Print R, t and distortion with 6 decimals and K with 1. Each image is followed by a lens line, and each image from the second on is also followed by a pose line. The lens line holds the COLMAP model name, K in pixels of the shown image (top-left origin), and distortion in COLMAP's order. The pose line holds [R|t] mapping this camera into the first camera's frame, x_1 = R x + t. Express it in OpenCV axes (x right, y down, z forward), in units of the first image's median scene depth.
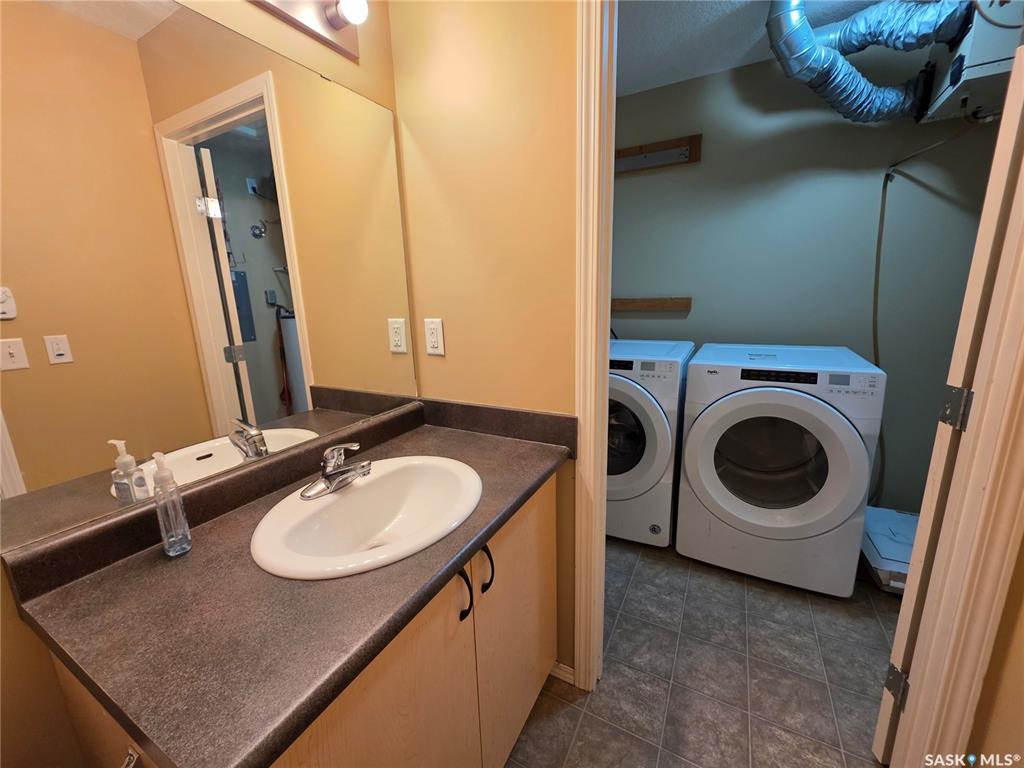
lens RADIAL K [[410.9, 0, 507.3], [0, 410.9, 383.8], [0, 0, 1]] dist [0.001919, 0.000191]
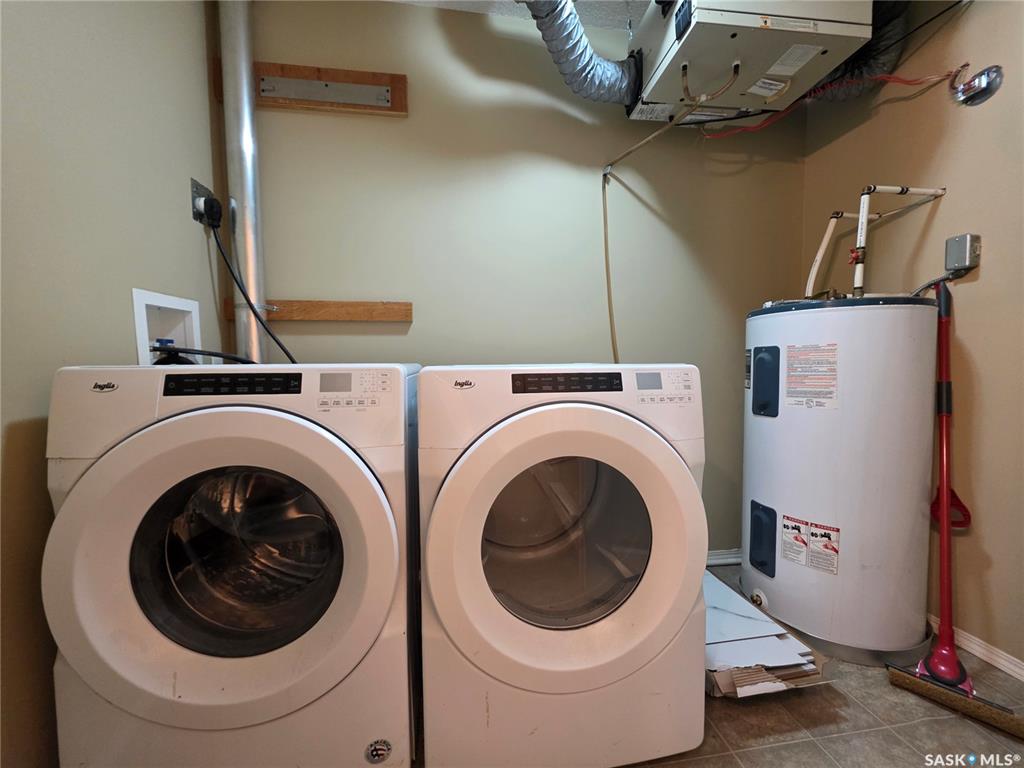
lens RADIAL K [[409.1, 0, 512.0], [0, 409.1, 384.0], [0, 0, 1]] dist [0.001033, -0.000010]
pose [[0.791980, -0.006974, 0.610507, 0.230003], [0.116855, 0.983181, -0.140359, 0.048697], [-0.599260, 0.182502, 0.779474, 0.552685]]
